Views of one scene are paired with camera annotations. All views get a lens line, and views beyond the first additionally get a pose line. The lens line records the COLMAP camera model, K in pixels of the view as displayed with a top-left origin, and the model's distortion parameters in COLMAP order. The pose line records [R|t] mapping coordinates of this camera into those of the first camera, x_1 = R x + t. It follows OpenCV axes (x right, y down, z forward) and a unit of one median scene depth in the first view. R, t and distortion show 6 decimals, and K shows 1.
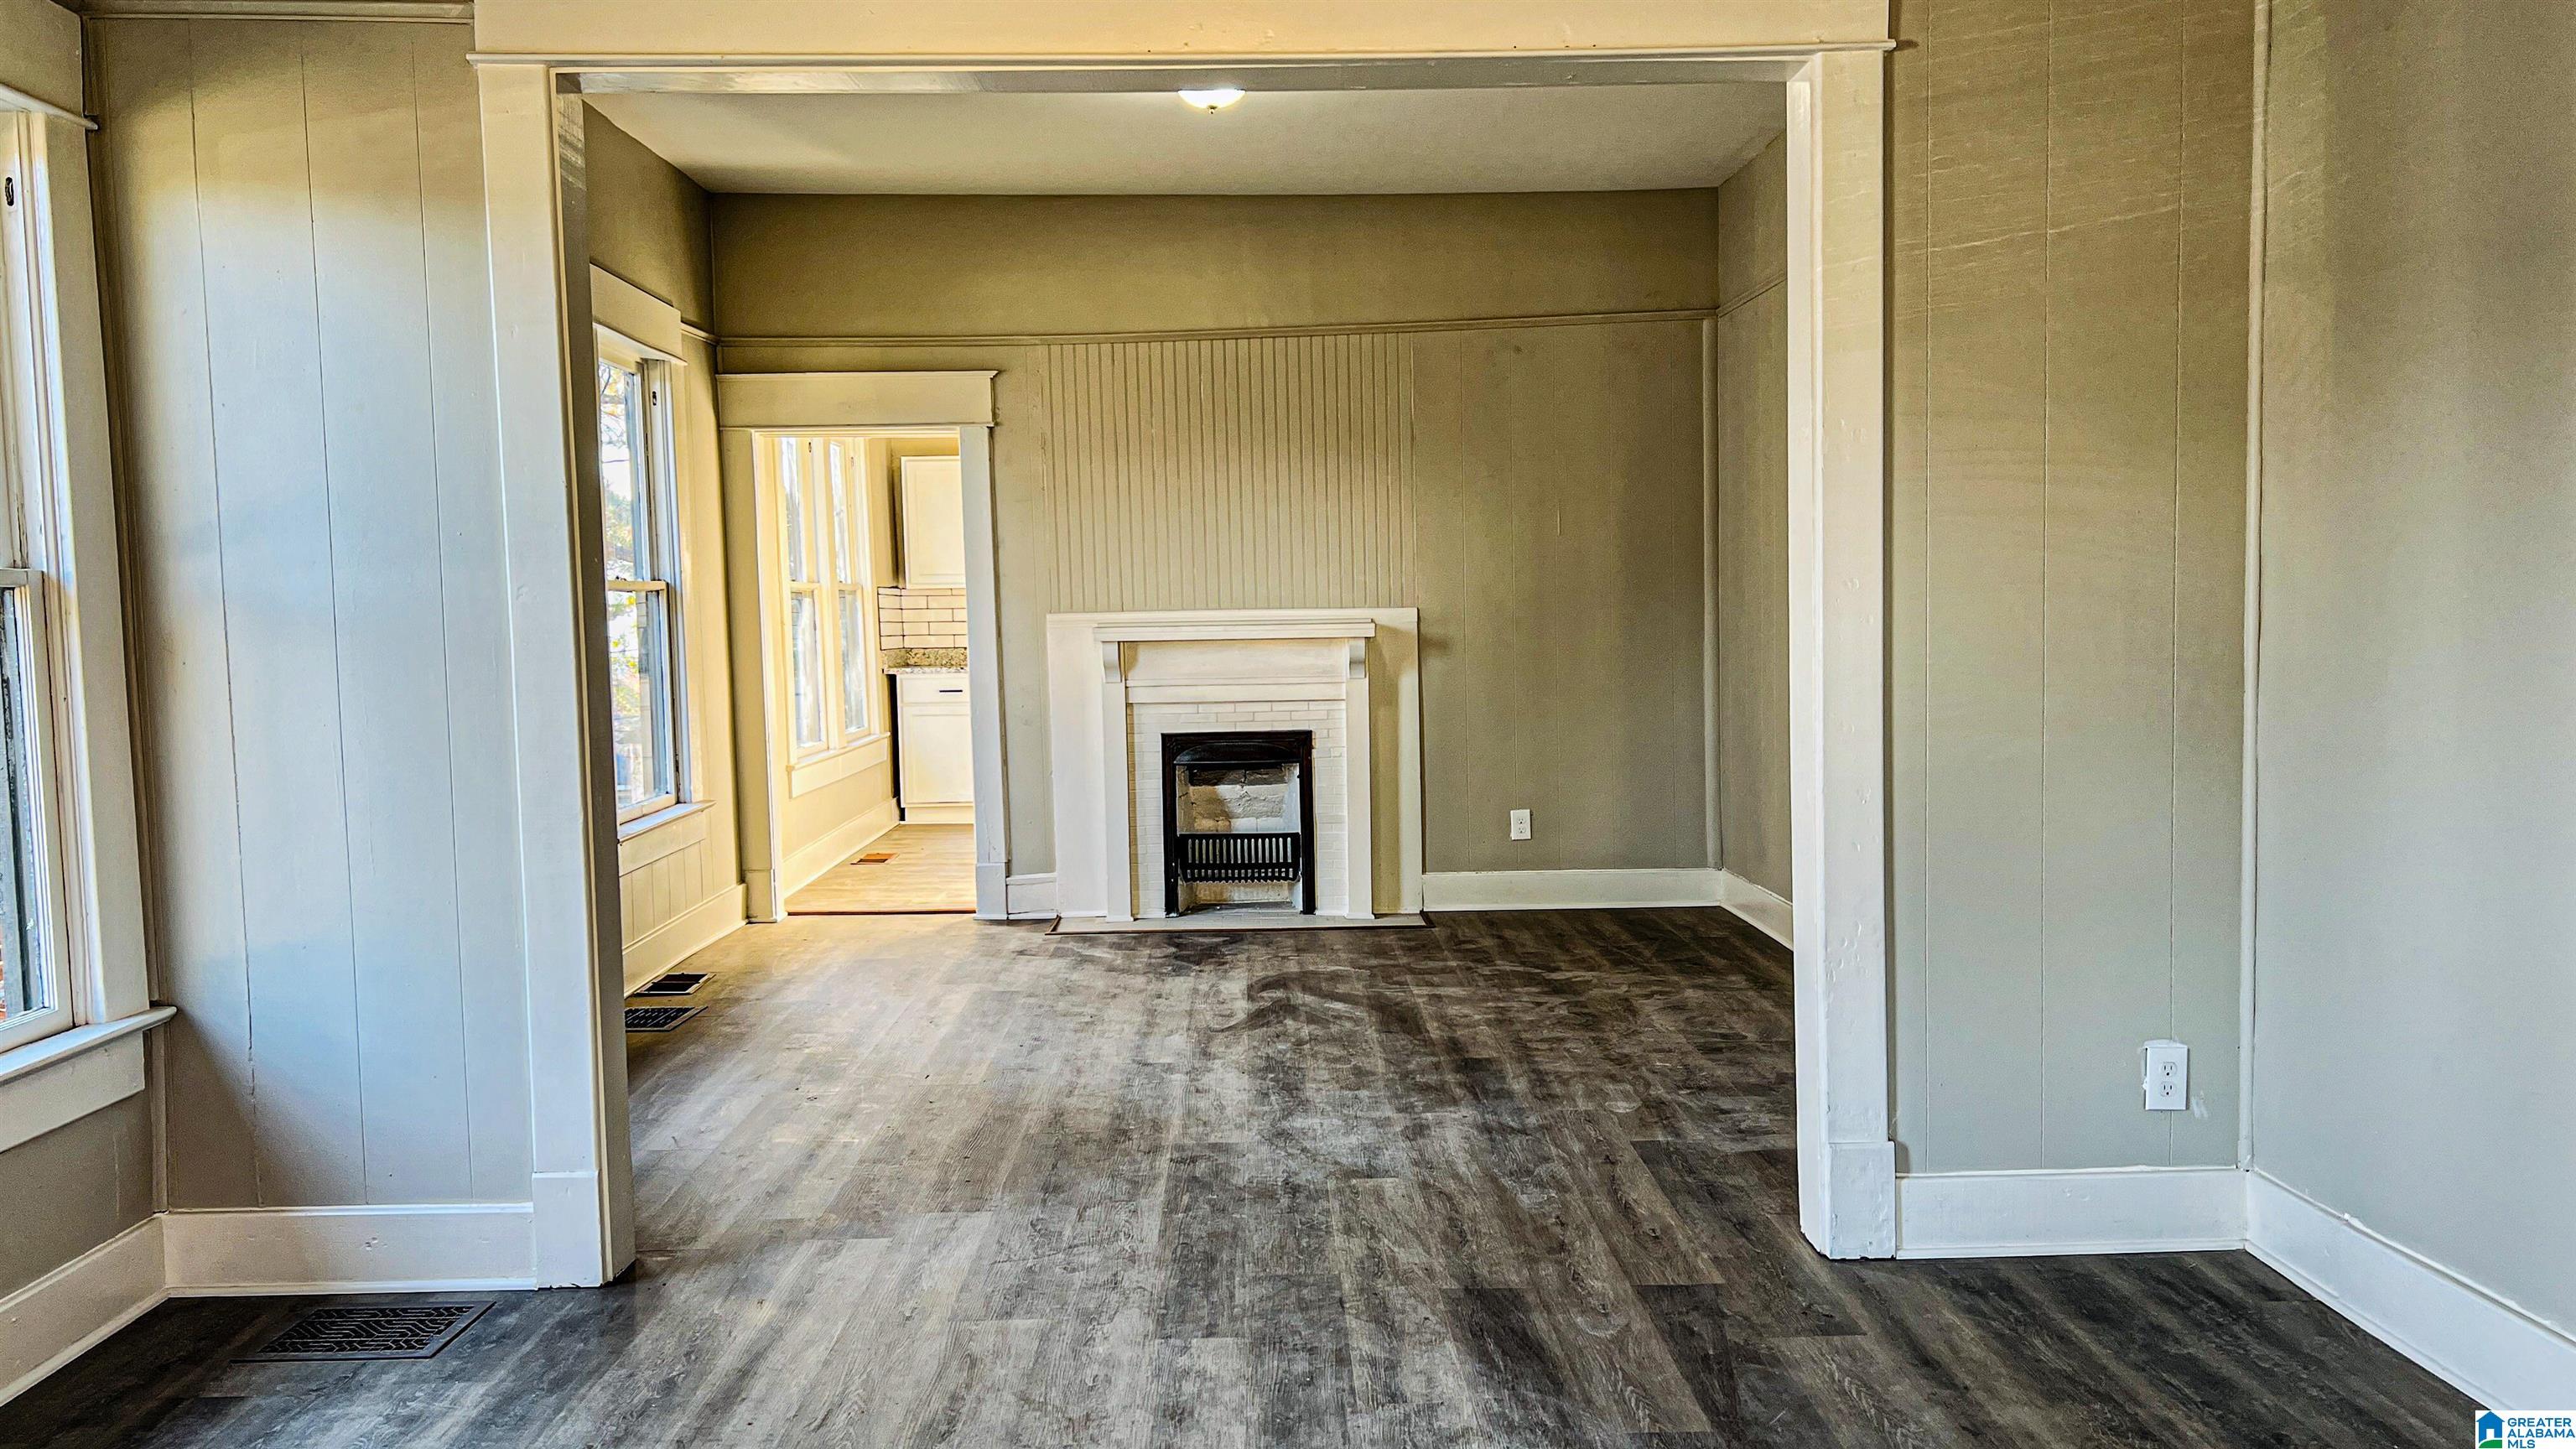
lens RADIAL K [[1966.7, 0, 1294.4], [0, 1966.7, 739.5], [0, 0, 1]] dist [0.136234, 0.001114]
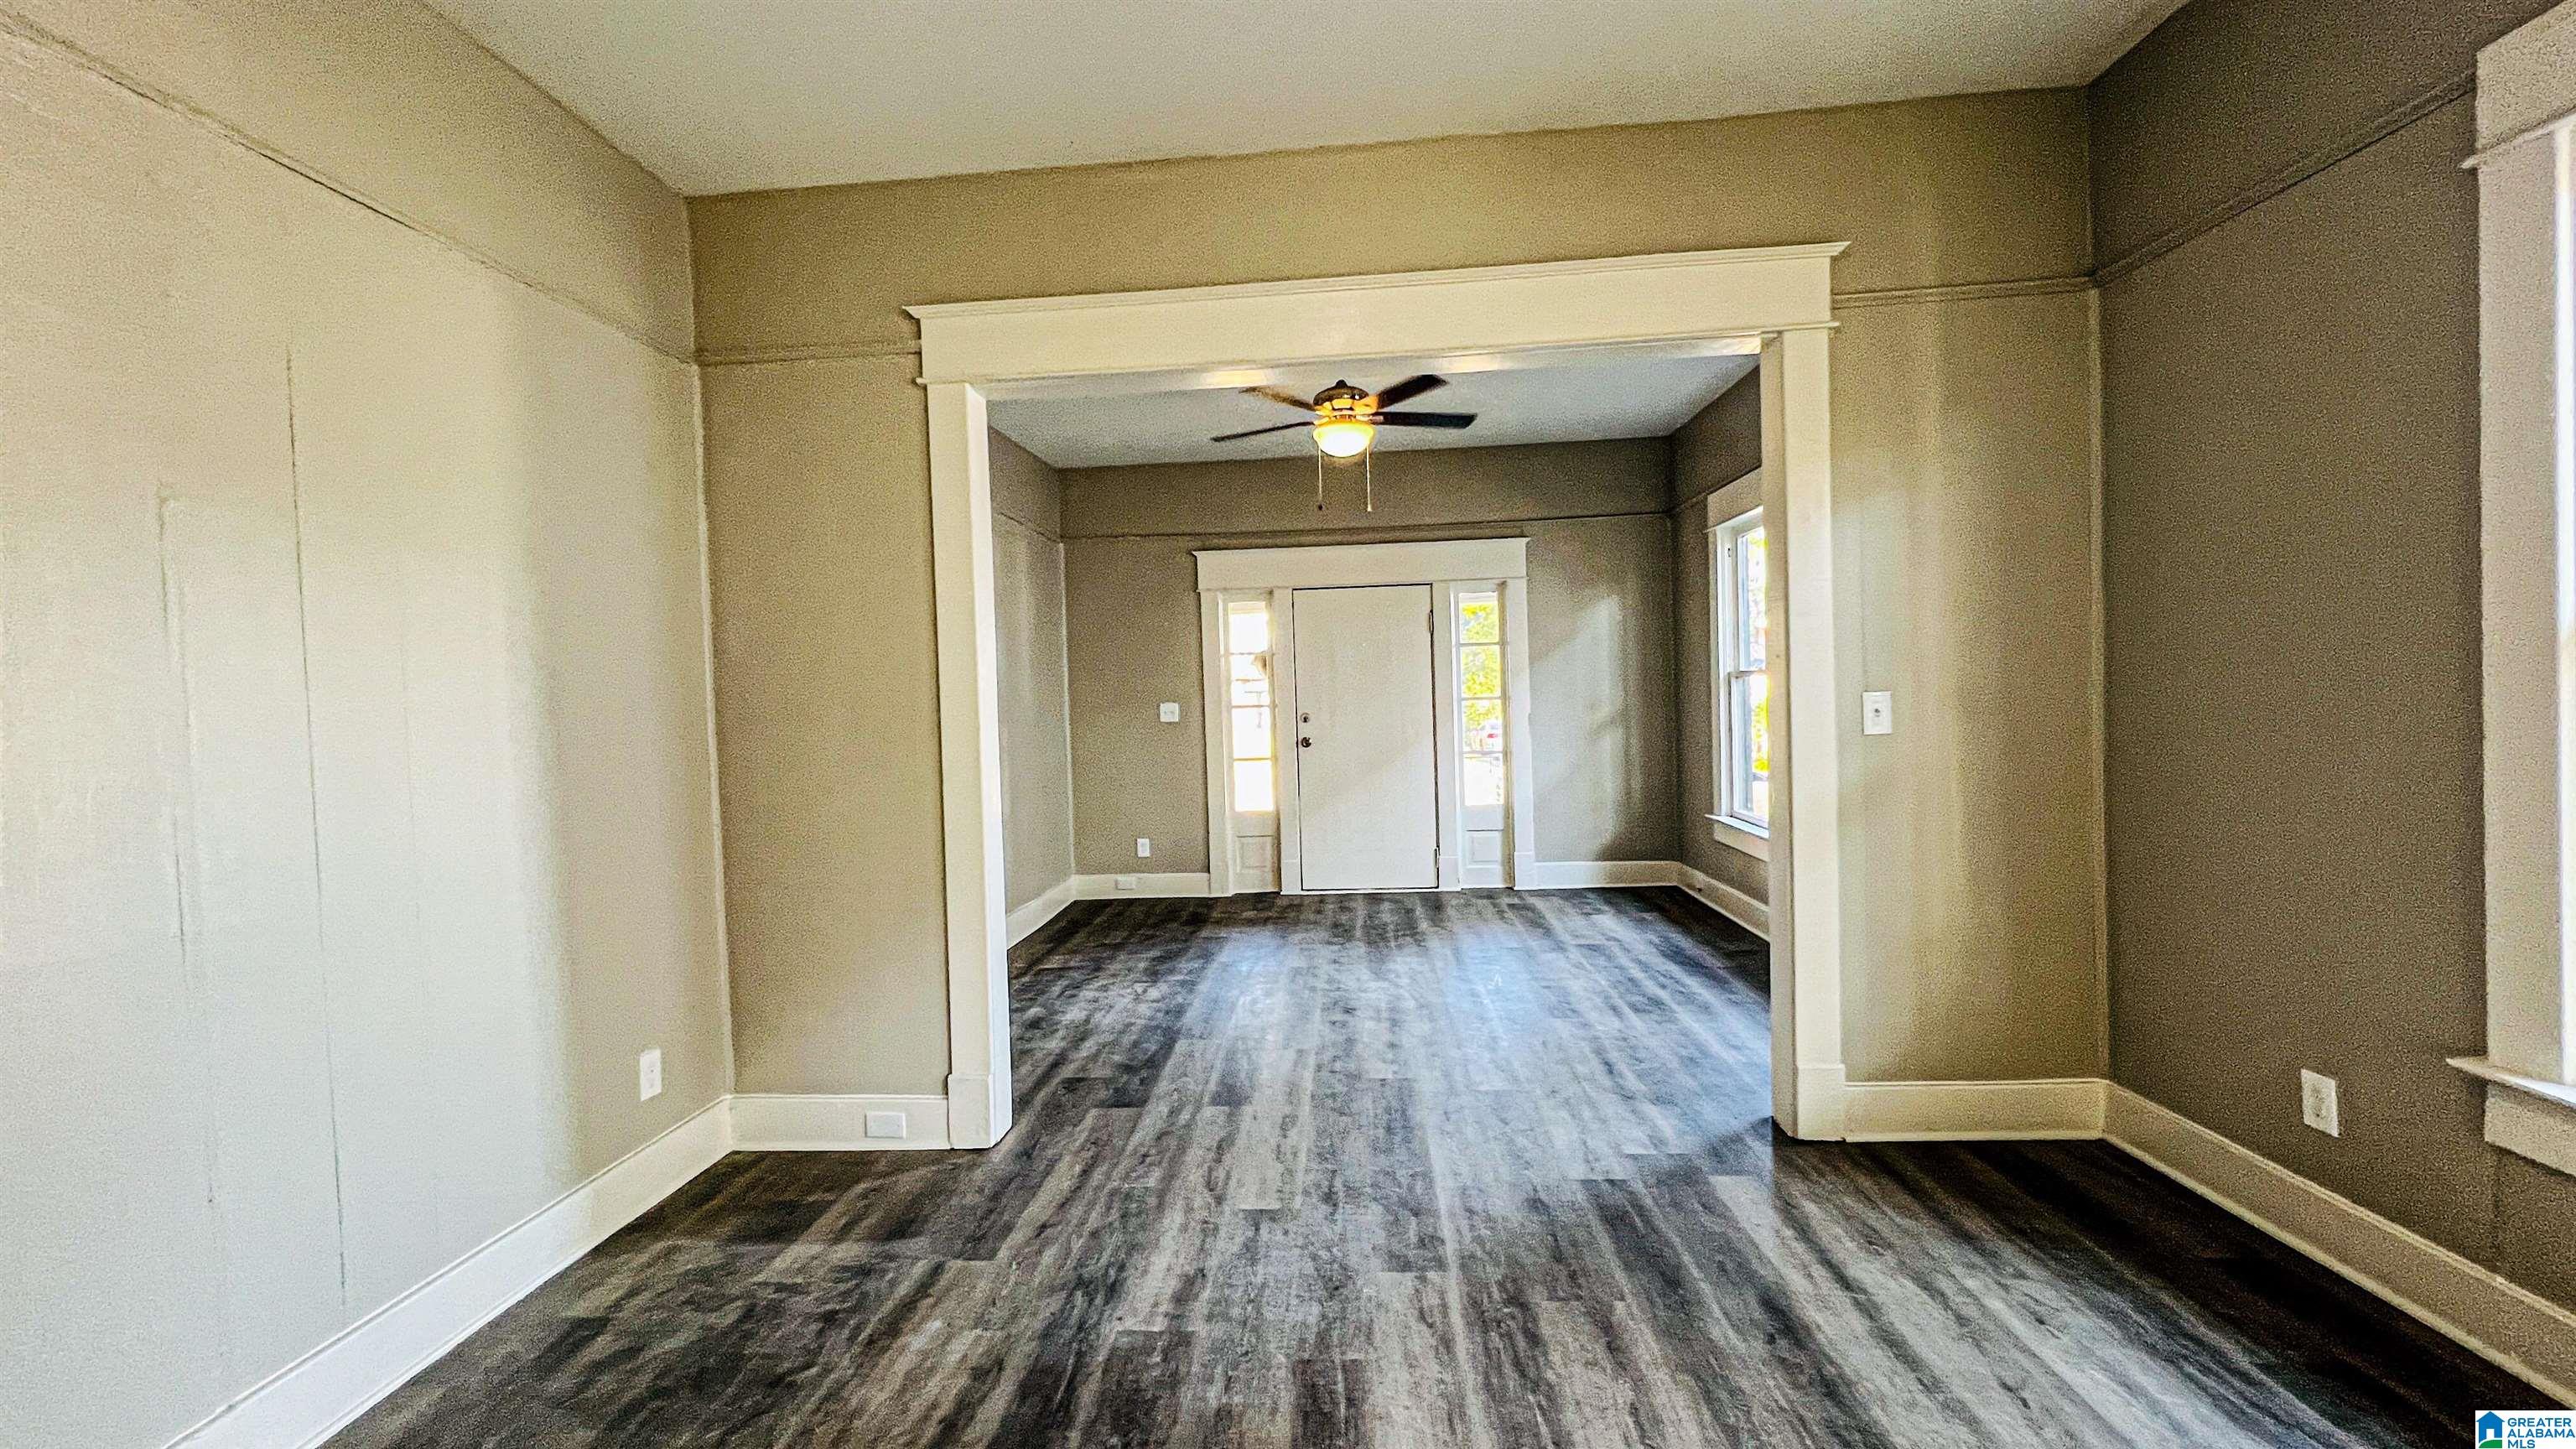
lens RADIAL K [[1024.4, 0, 1291.3], [0, 1024.4, 725.9], [0, 0, 1]] dist [-0.002150, 0.000093]
pose [[-0.995217, 0.052061, 0.082660, -0.026436], [0.059787, 0.993782, 0.093931, -0.071264], [-0.077256, 0.098424, -0.992141, 0.970057]]
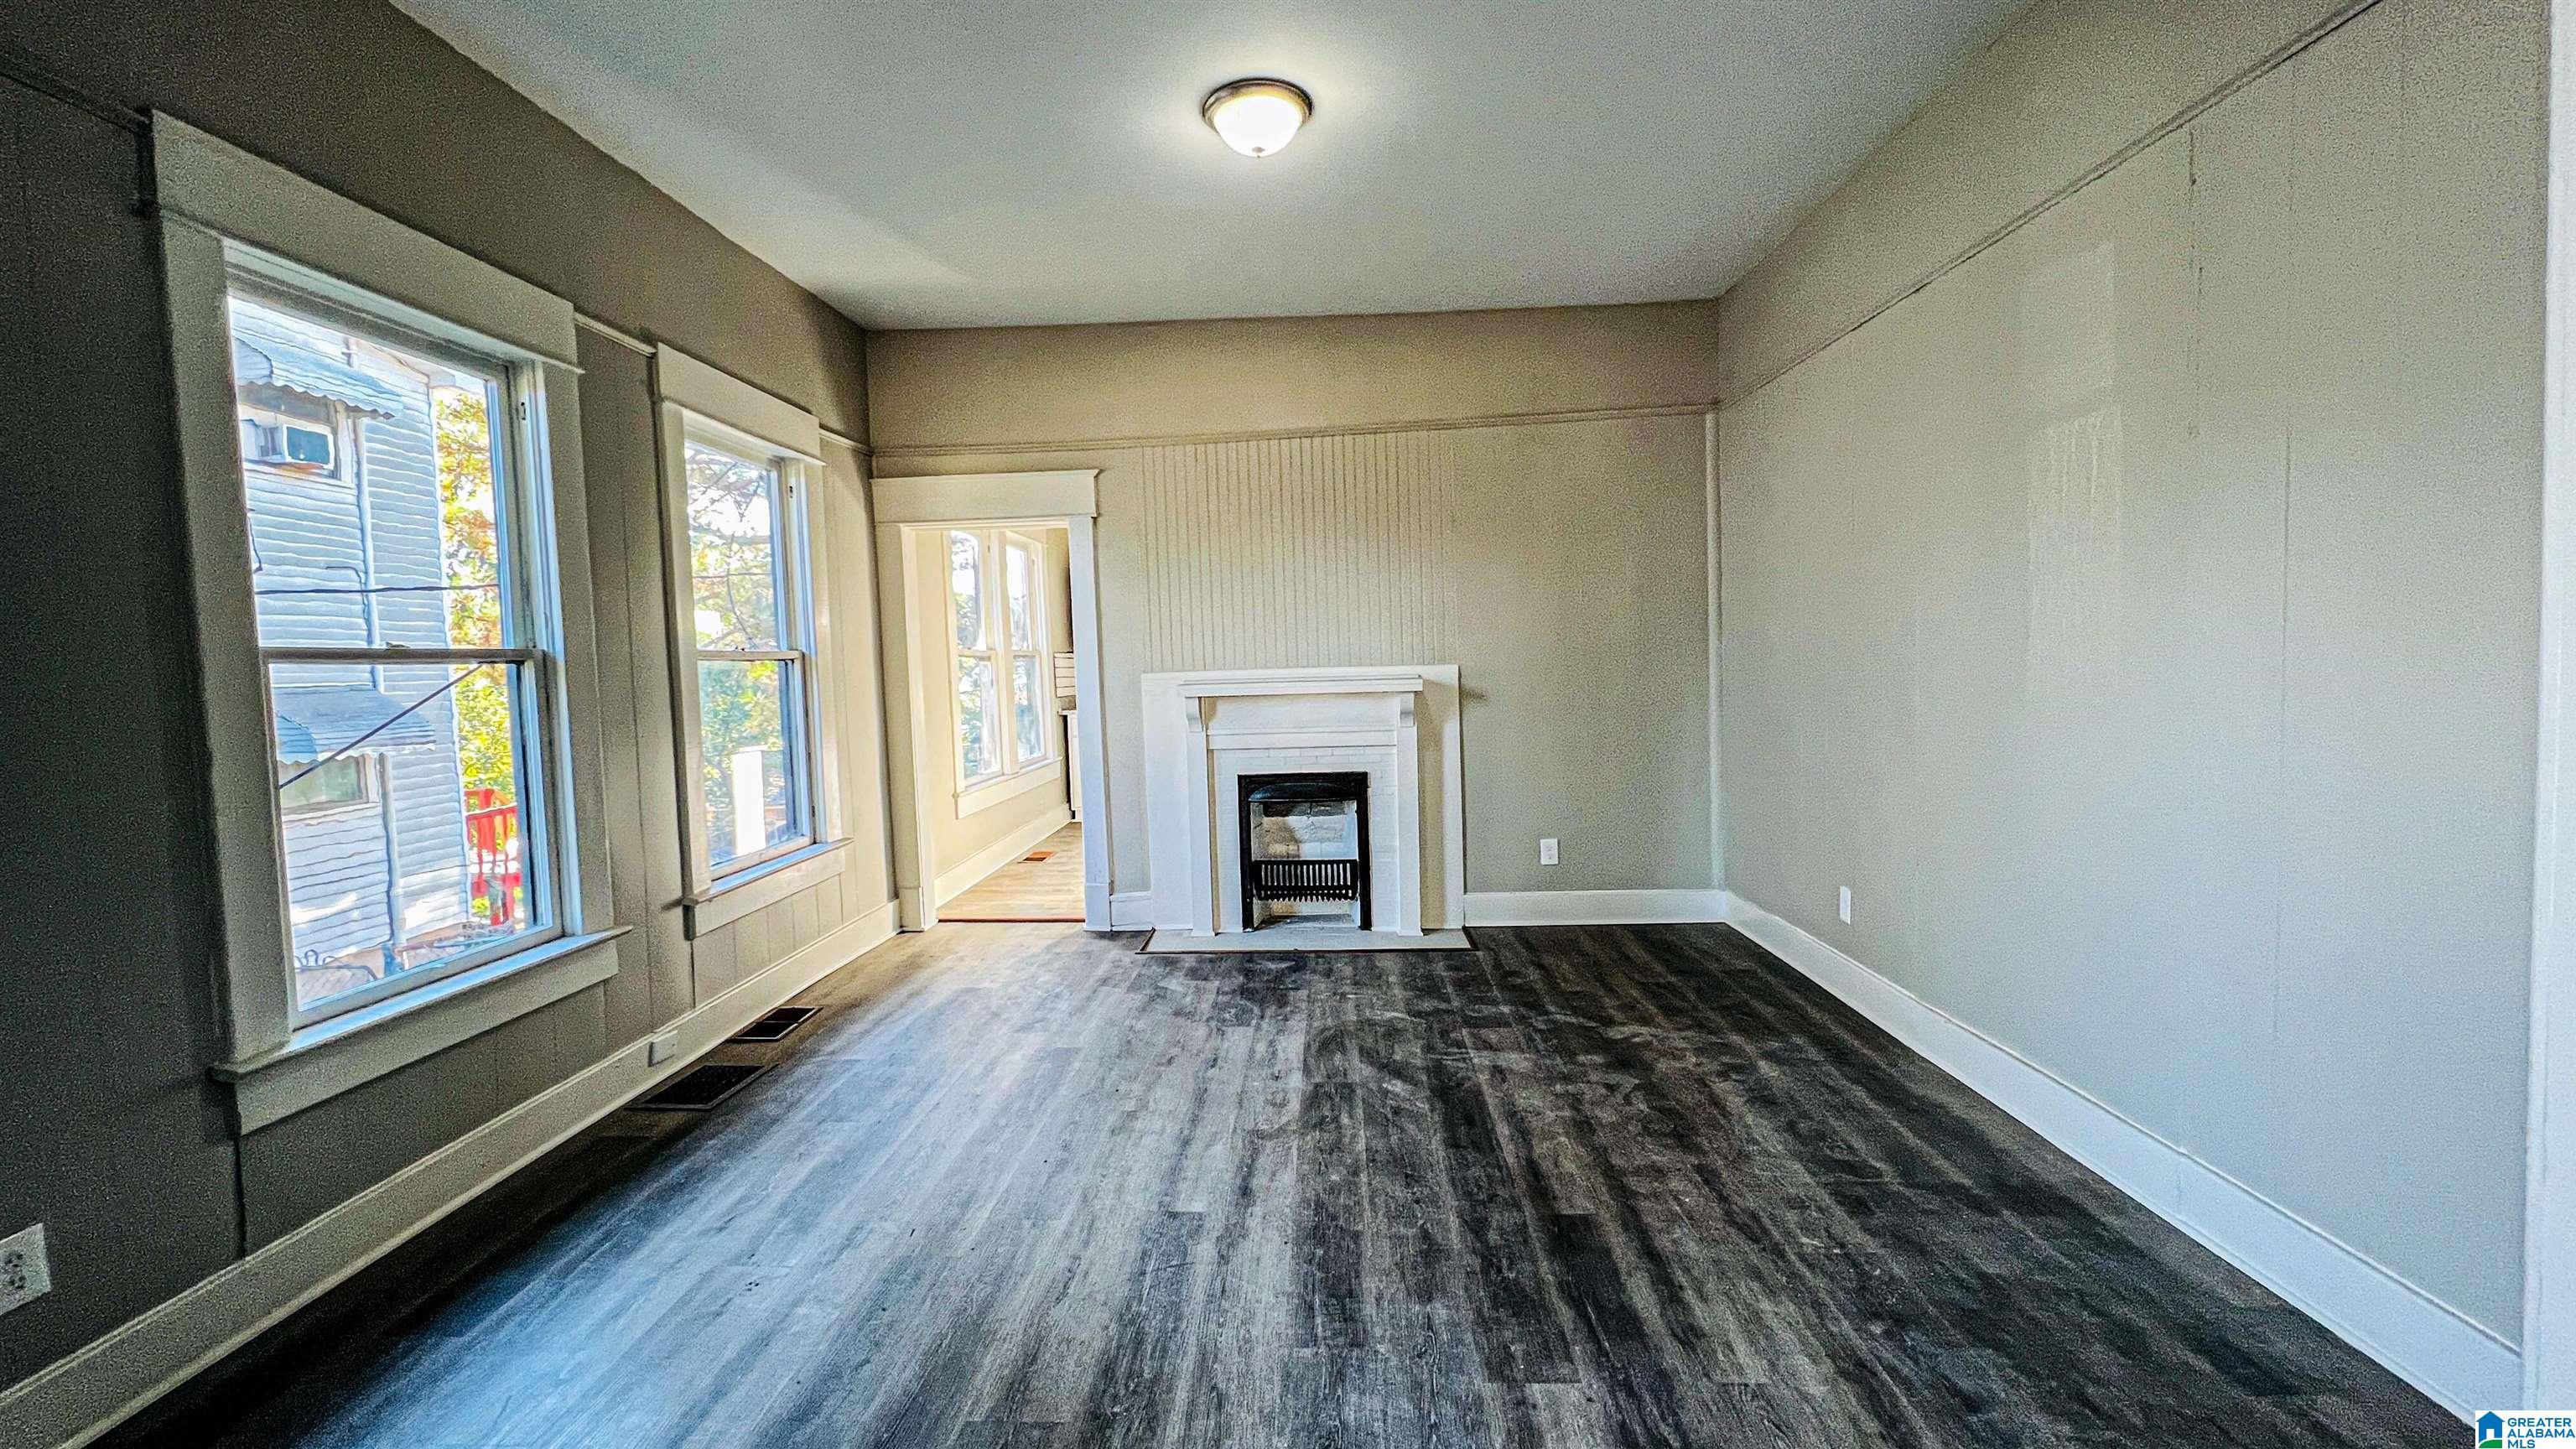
lens RADIAL K [[1024.4, 0, 1287.8], [0, 1024.4, 719.6], [0, 0, 1]] dist [-0.002150, 0.000093]
pose [[0.997613, -0.006311, -0.068760, 0.004023], [0.005737, 0.999947, -0.008540, -0.033137], [0.068810, 0.008125, 0.997597, 0.432543]]
